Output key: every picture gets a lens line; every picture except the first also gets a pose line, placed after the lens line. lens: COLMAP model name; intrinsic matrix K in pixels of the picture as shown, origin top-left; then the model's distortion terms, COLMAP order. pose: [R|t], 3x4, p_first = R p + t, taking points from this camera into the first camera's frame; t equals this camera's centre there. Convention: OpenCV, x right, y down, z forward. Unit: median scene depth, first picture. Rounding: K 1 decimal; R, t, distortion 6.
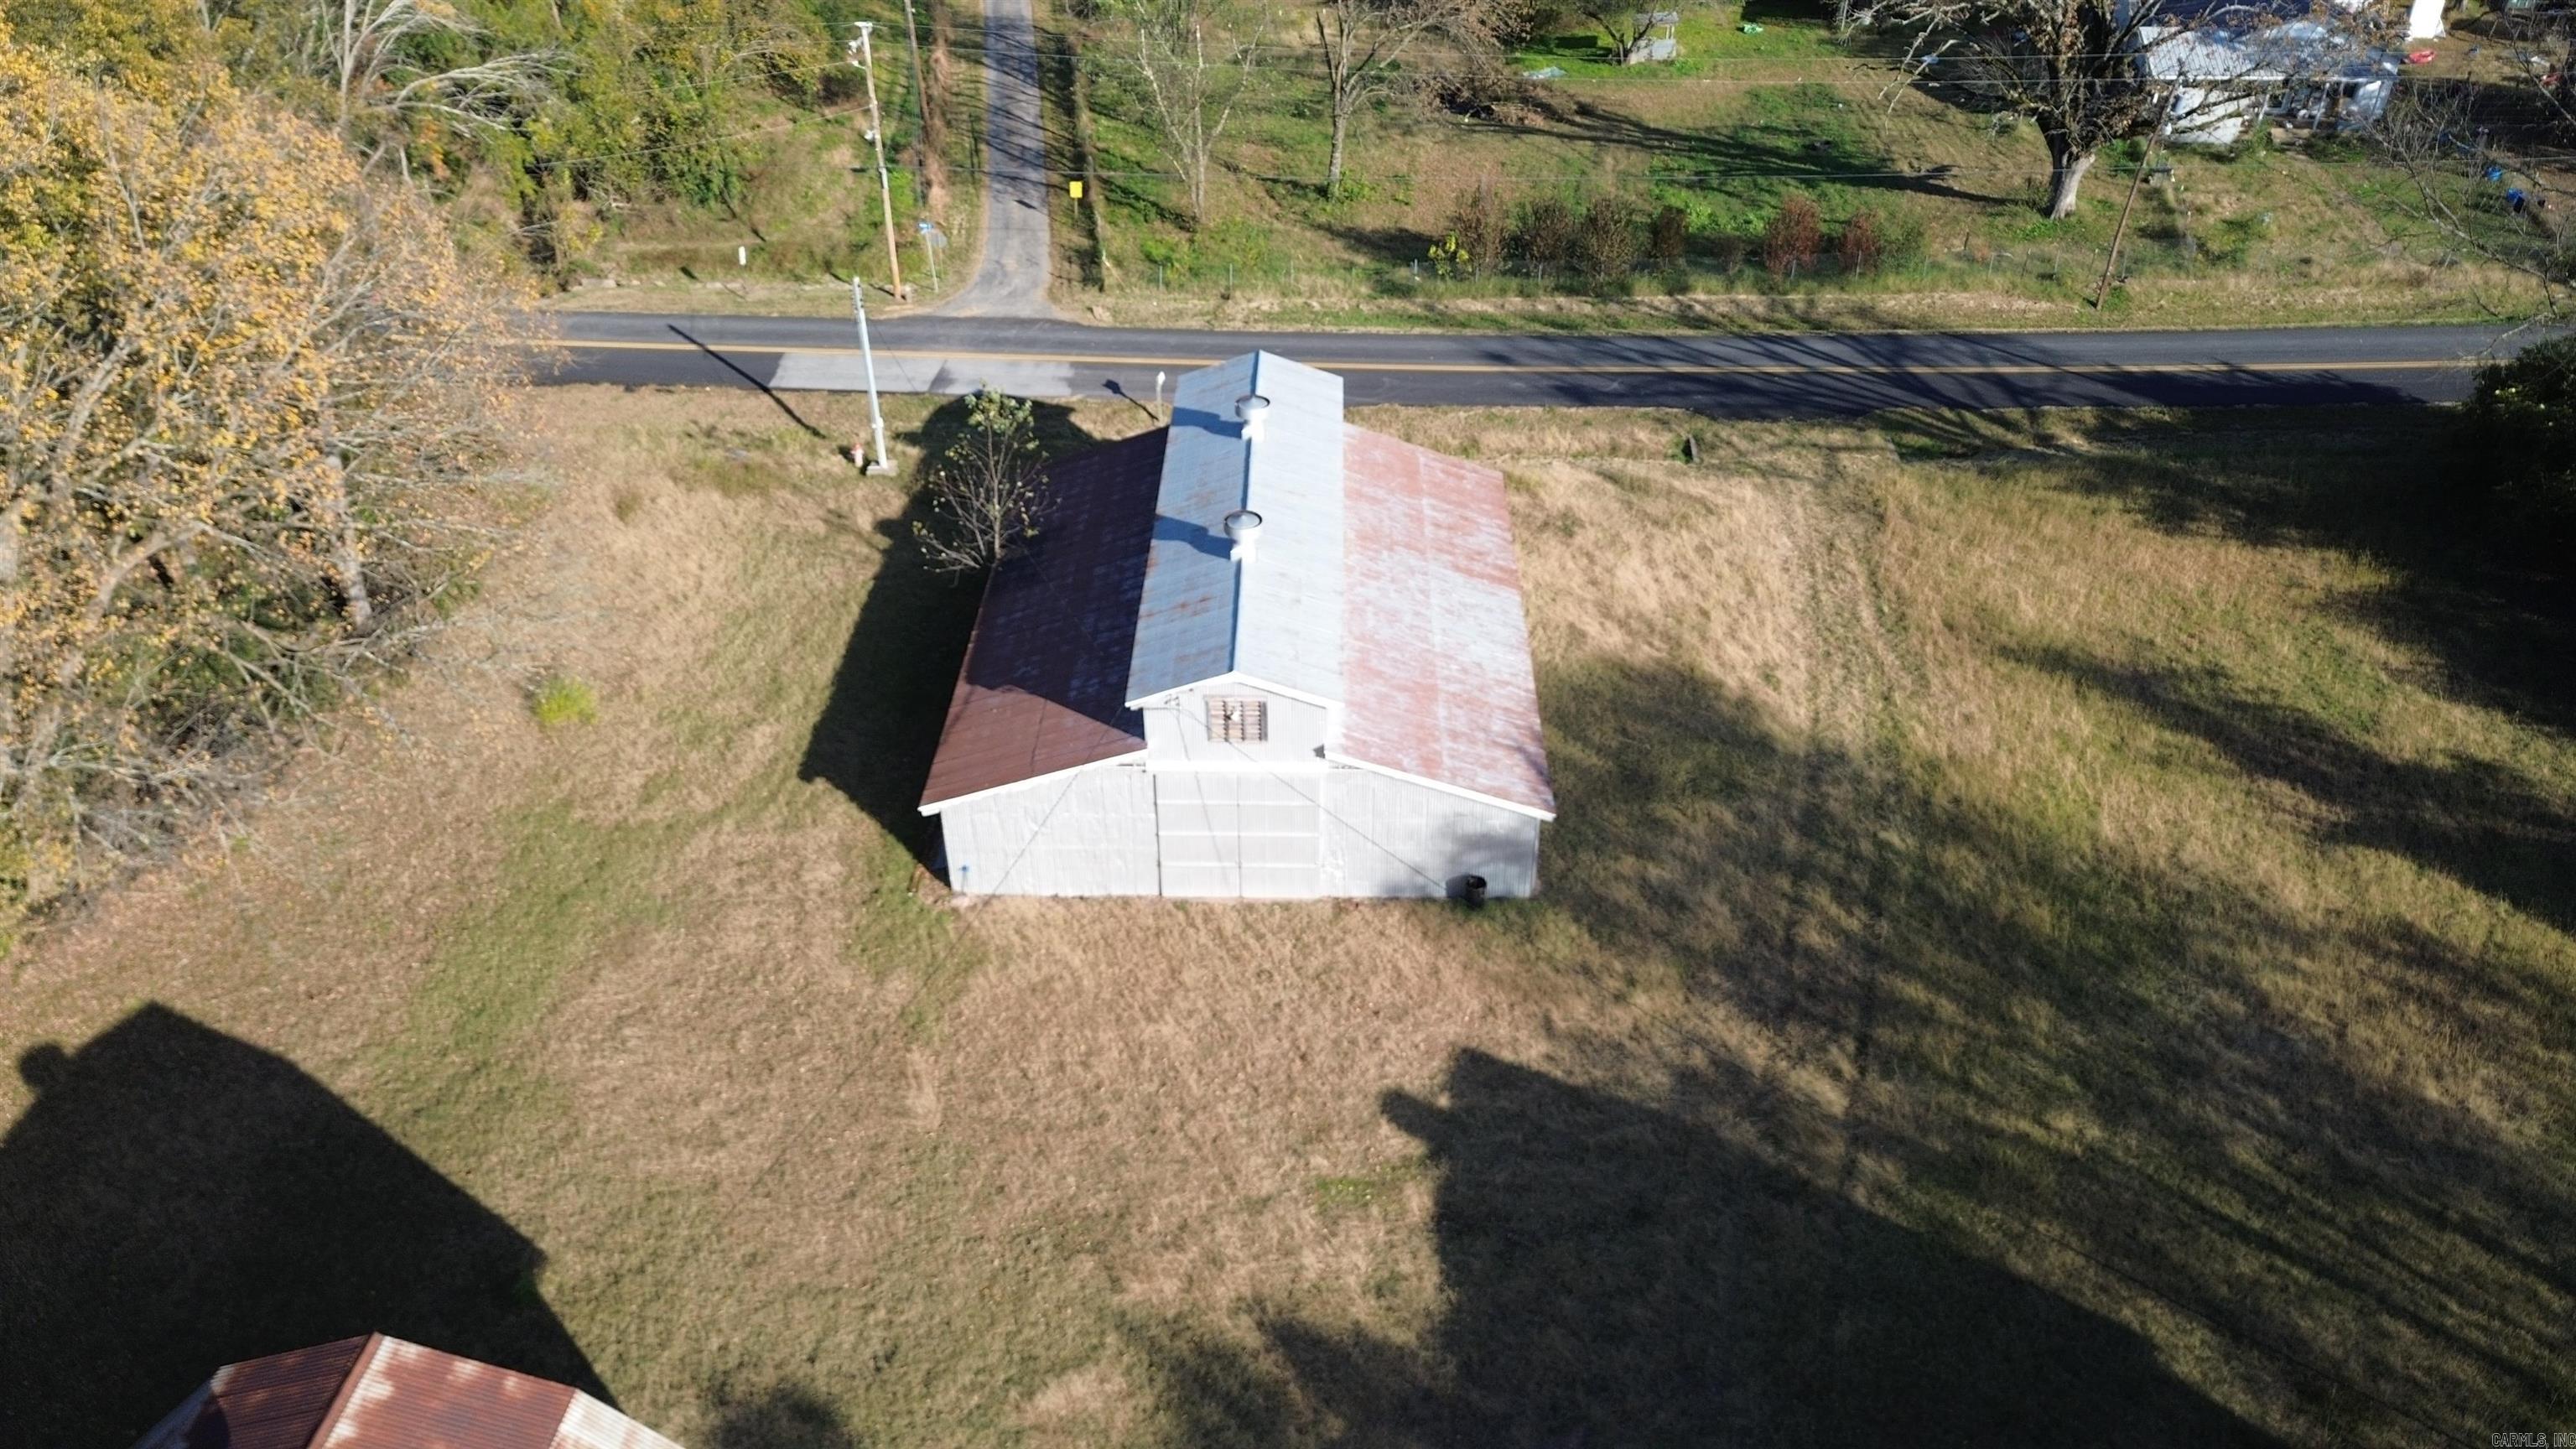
lens RADIAL K [[1822.6, 0, 1292.6], [0, 1822.6, 721.0], [0, 0, 1]] dist [0.079447, -0.090092]
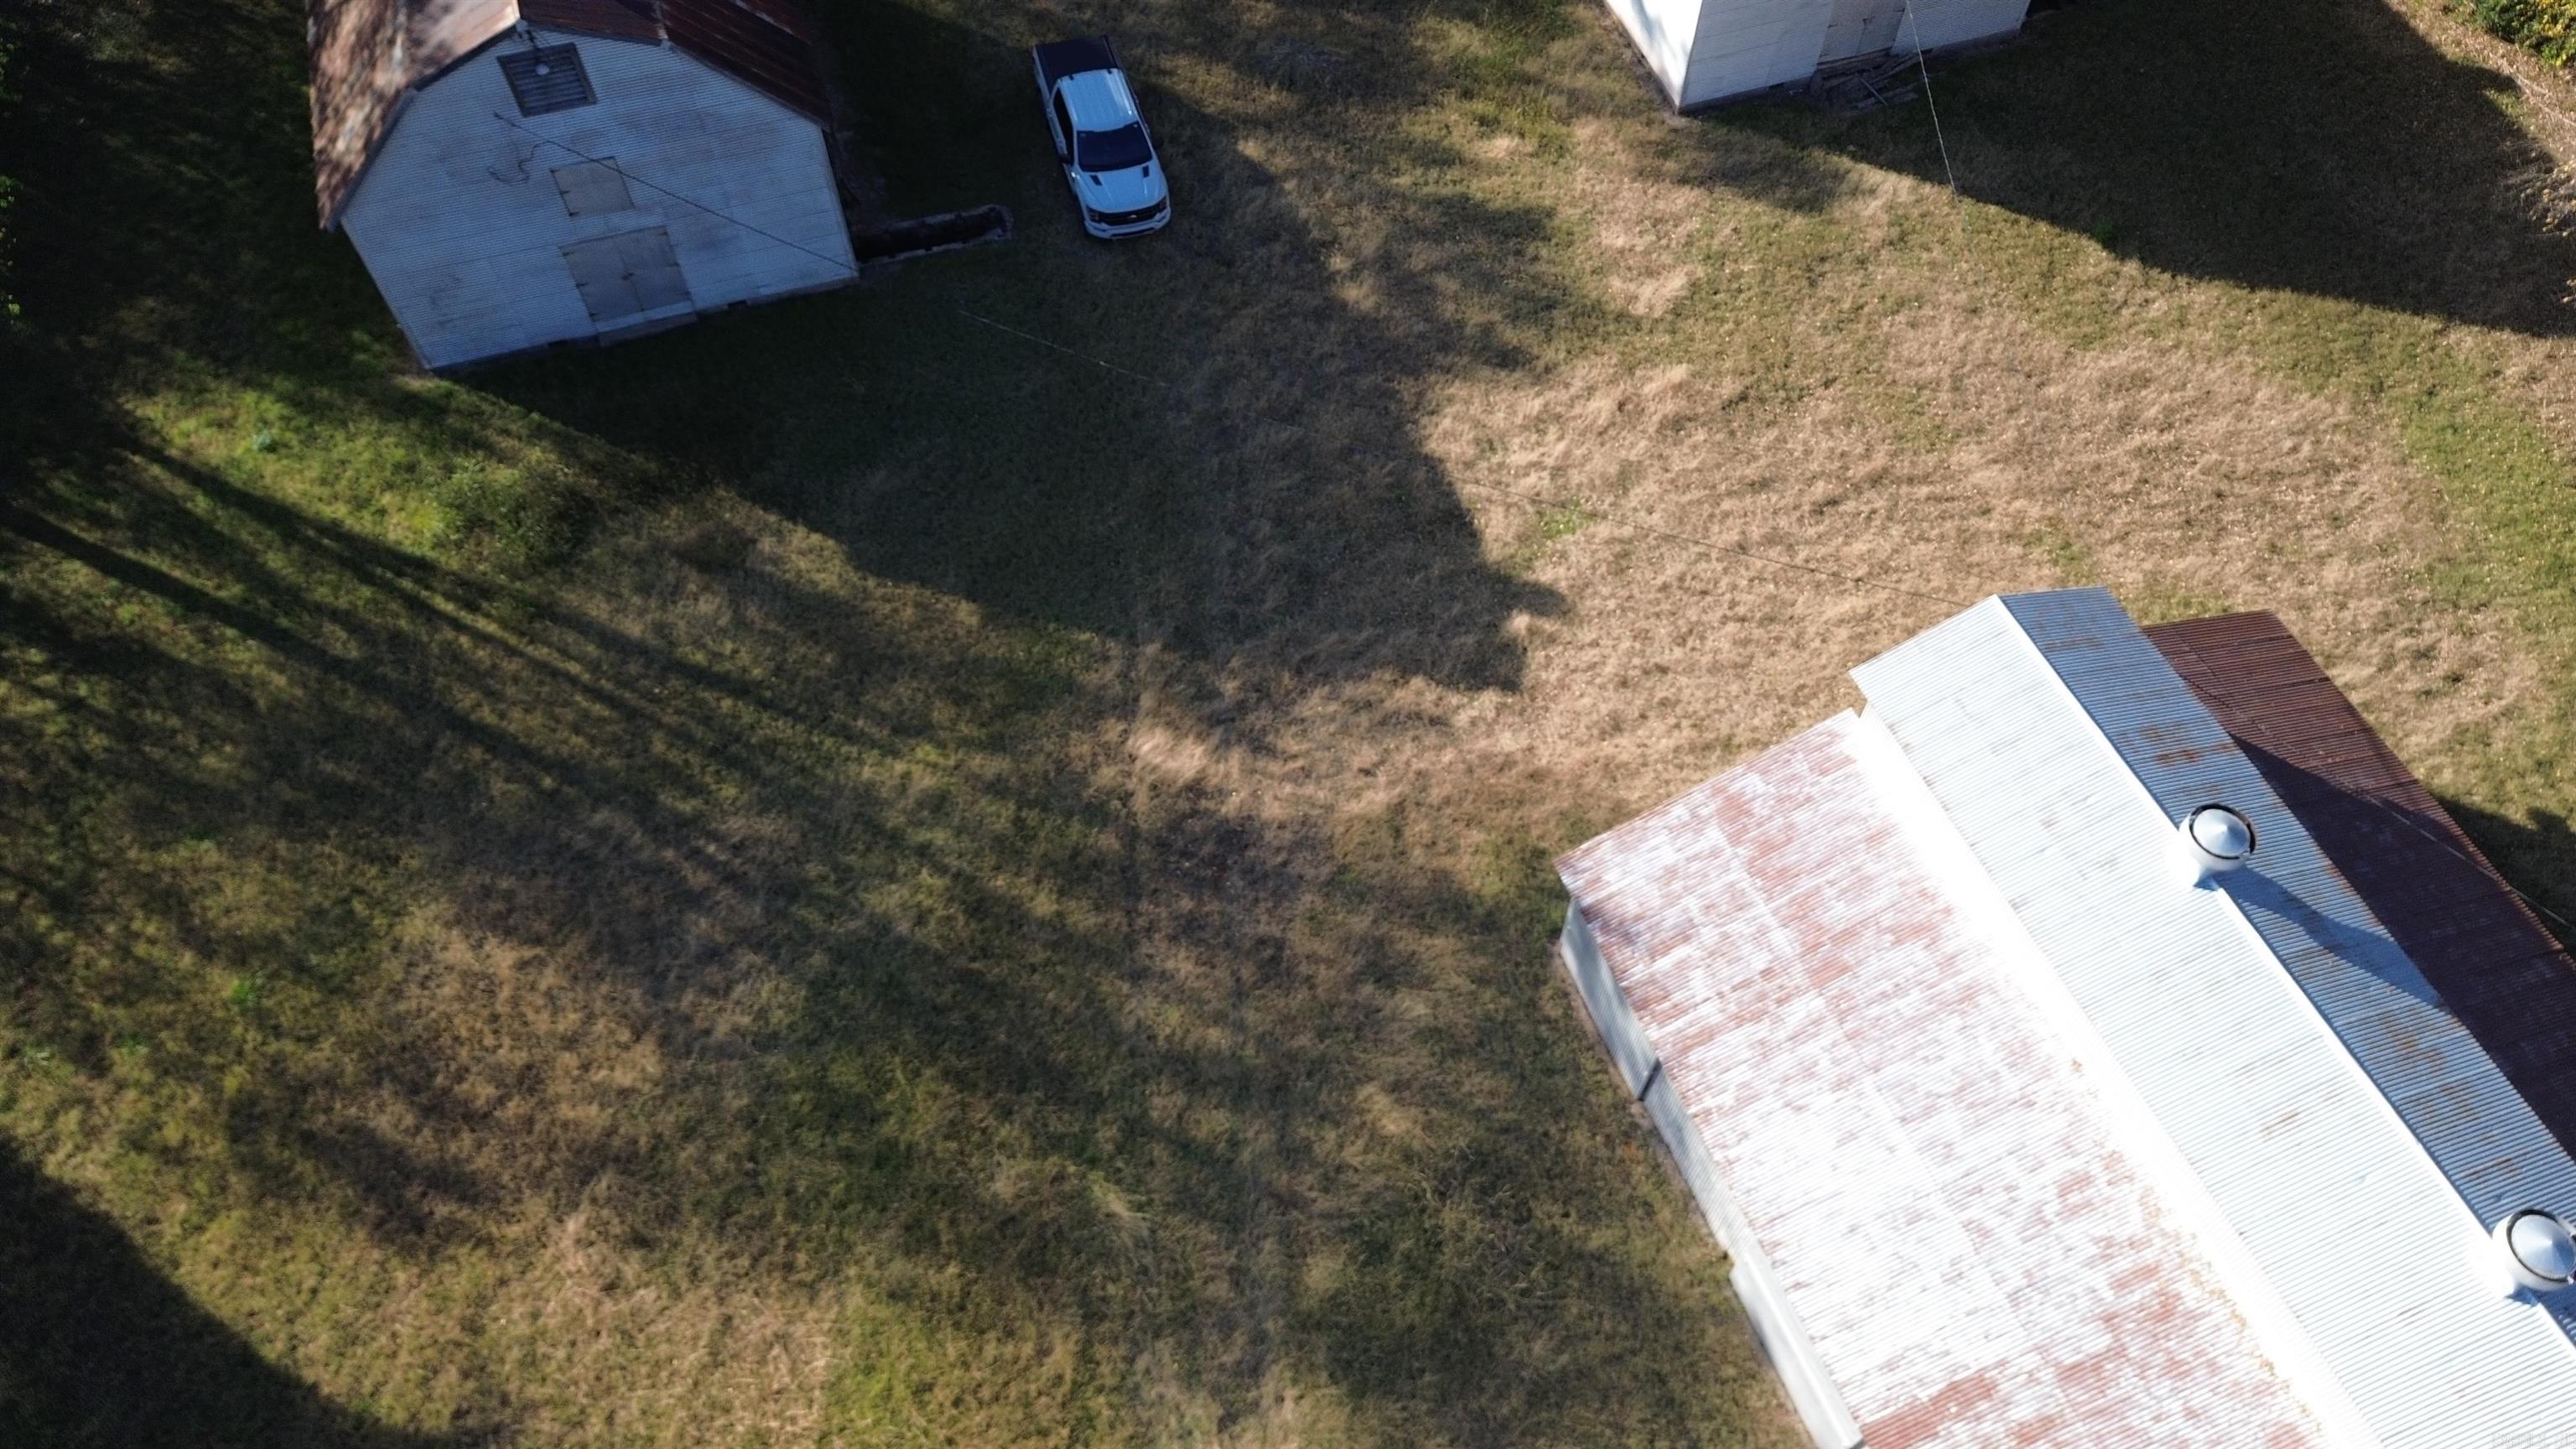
lens RADIAL K [[1817.9, 0, 1293.4], [0, 1817.9, 728.9], [0, 0, 1]] dist [0.069998, -0.069068]
pose [[-0.924681, 0.325303, -0.197846, 0.294511], [-0.209197, 0.000085, 0.977874, -0.520136], [0.318122, 0.945610, 0.067974, 0.690296]]
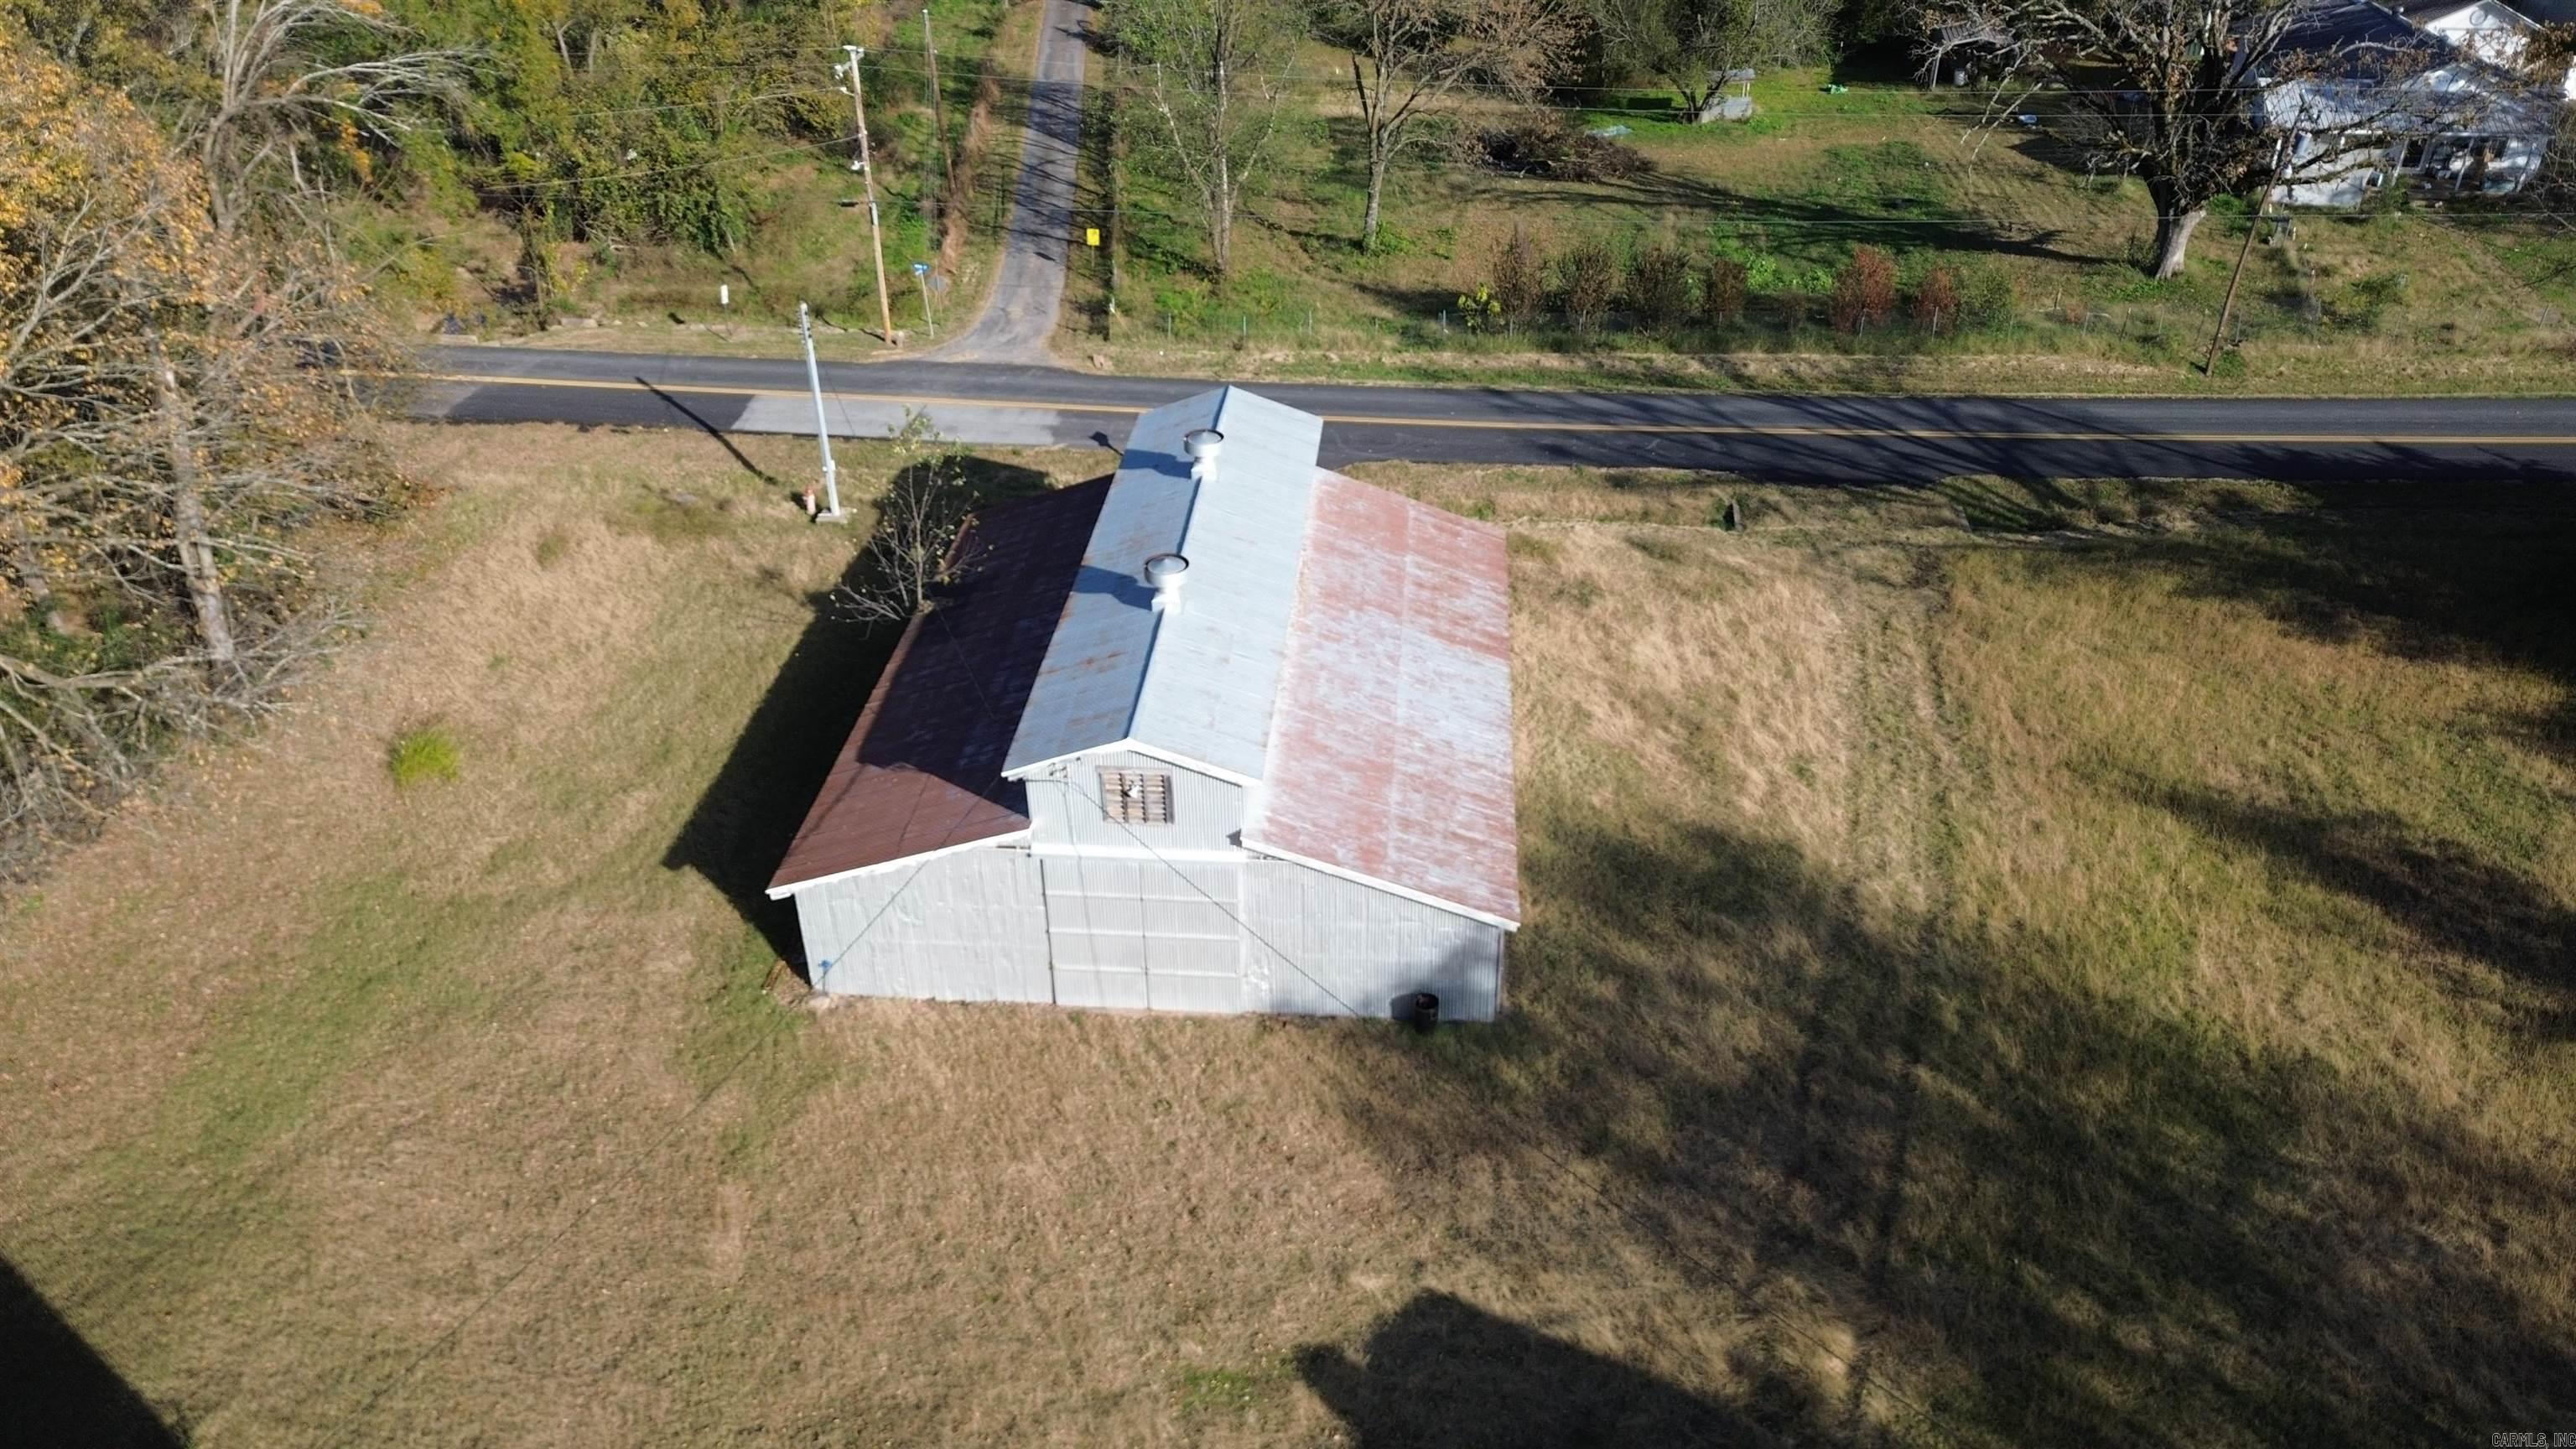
lens RADIAL K [[1822.6, 0, 1292.6], [0, 1822.6, 721.0], [0, 0, 1]] dist [0.079447, -0.090092]
pose [[0.998032, 0.028701, -0.055750, 0.067353], [-0.031586, 0.998169, -0.051592, 0.004312], [0.054167, 0.053251, 0.997111, 0.128932]]
